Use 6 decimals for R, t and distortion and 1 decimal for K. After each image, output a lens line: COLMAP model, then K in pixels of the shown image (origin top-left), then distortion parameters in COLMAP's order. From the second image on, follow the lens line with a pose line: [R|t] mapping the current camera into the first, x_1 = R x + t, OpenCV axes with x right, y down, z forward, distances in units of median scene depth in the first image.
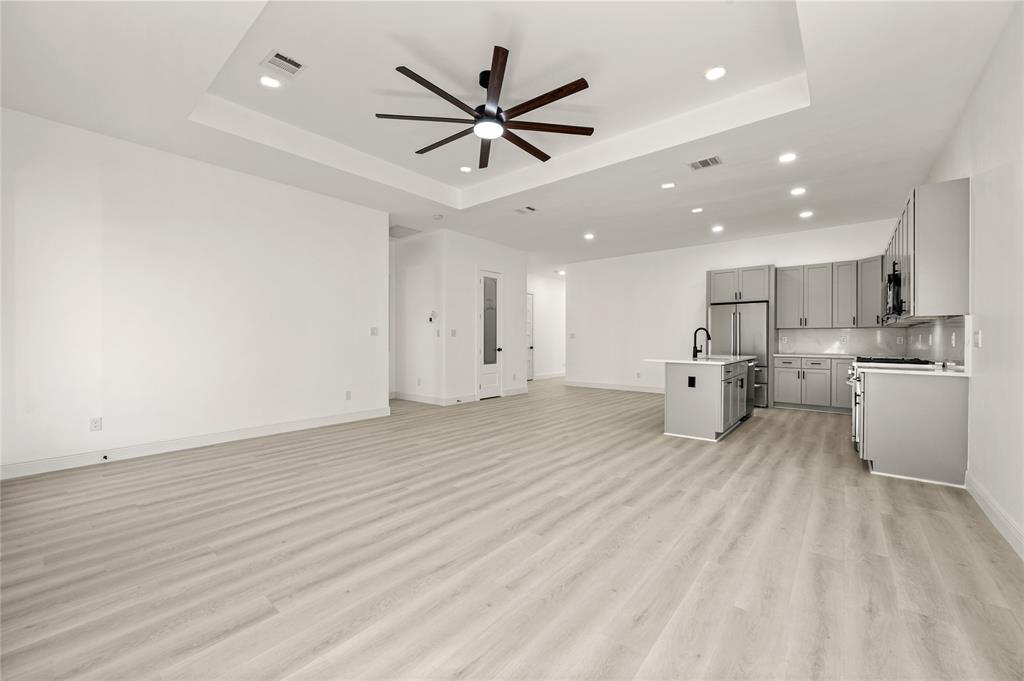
lens RADIAL K [[406.2, 0, 512.2], [0, 406.2, 341.9], [0, 0, 1]] dist [0.001067, -0.000402]
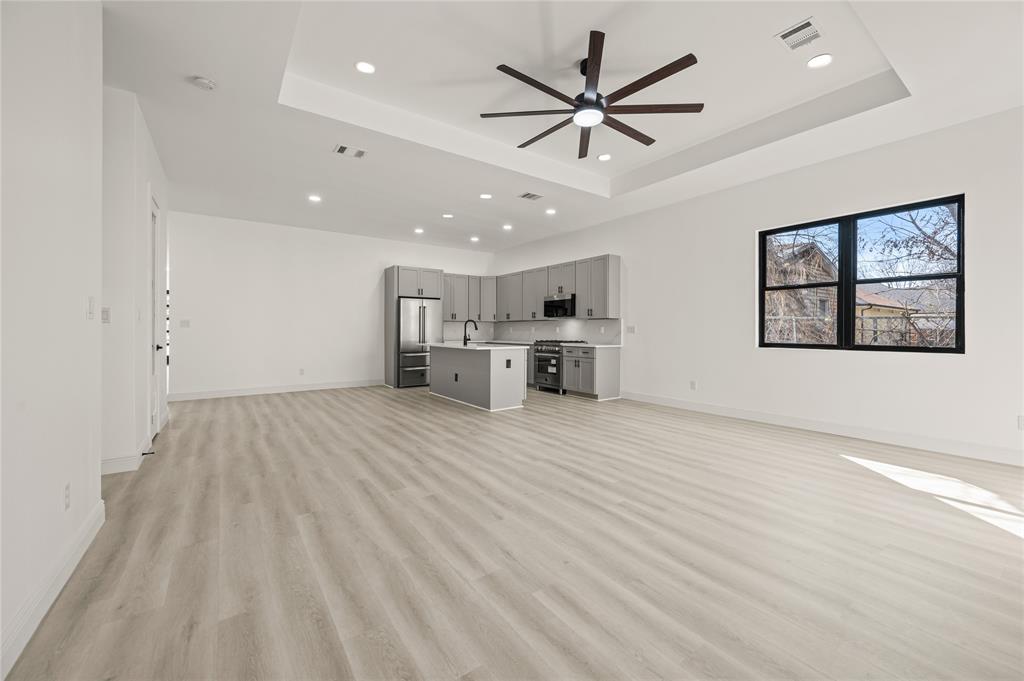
lens RADIAL K [[406.2, 0, 526.3], [0, 406.2, 334.5], [0, 0, 1]] dist [0.001067, -0.000402]
pose [[0.235023, -0.012310, 0.971912, -0.550692], [0.004302, 0.999923, 0.011624, -0.004535], [-0.971980, 0.001450, 0.235058, 0.476416]]
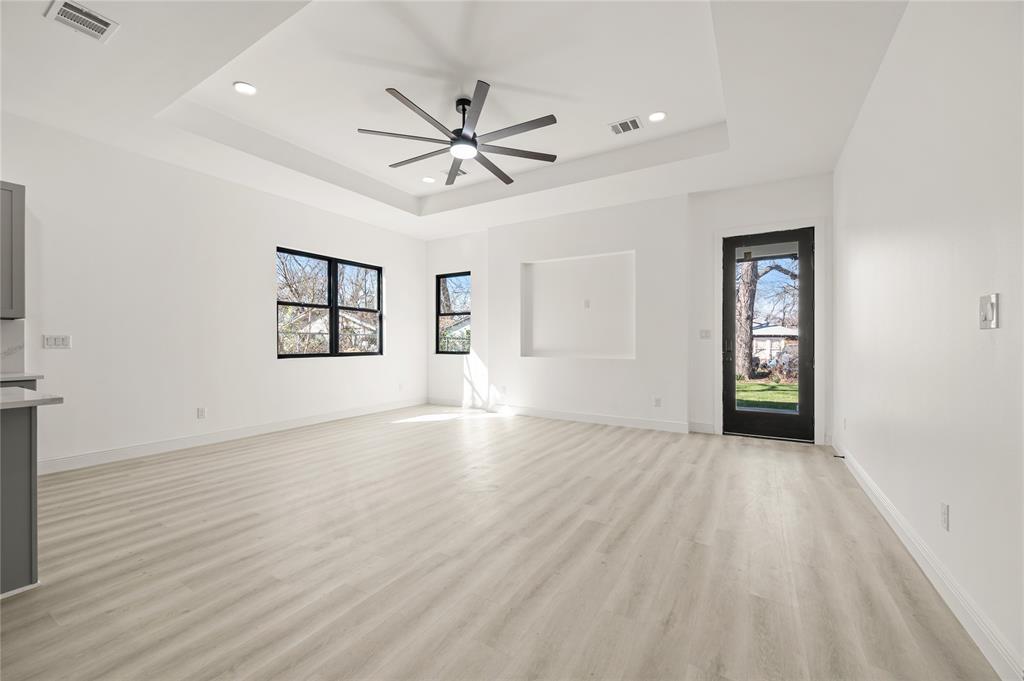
lens RADIAL K [[406.2, 0, 509.9], [0, 406.2, 342.7], [0, 0, 1]] dist [0.001067, -0.000402]
pose [[-0.989436, 0.000567, -0.144970, -0.012109], [-0.000217, 0.999985, 0.005393, -0.005724], [0.144971, 0.005367, -0.989421, 1.095603]]
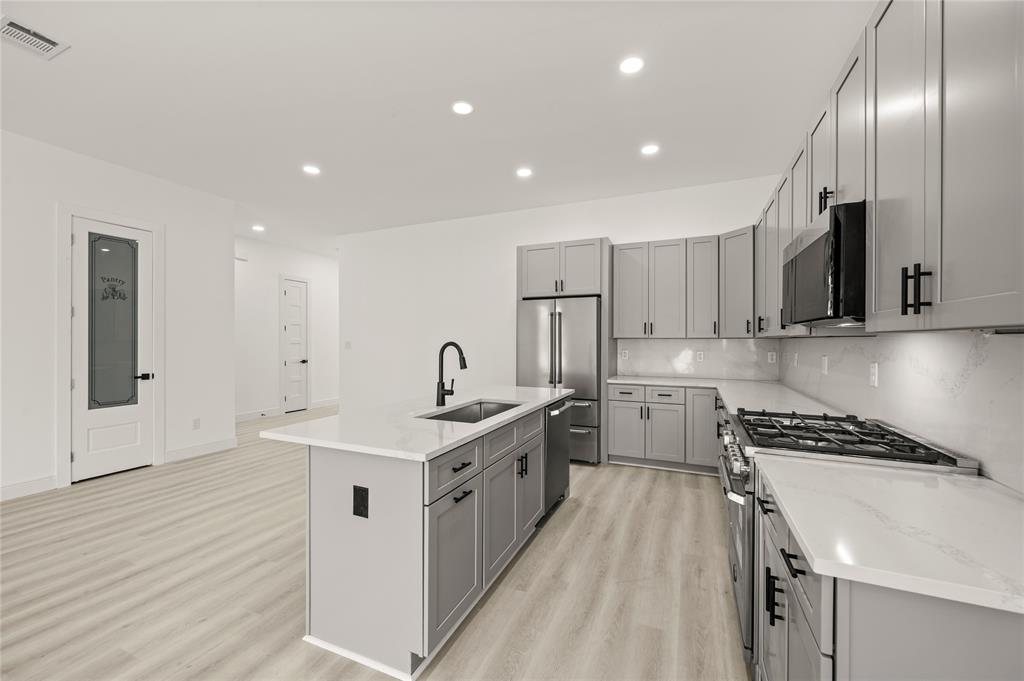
lens RADIAL K [[406.2, 0, 512.8], [0, 406.2, 342.3], [0, 0, 1]] dist [0.001067, -0.000402]
pose [[0.961782, -0.003147, 0.273798, 0.344854], [0.003193, 0.999995, 0.000278, -0.029290], [-0.273798, 0.000607, 0.961787, 0.453841]]
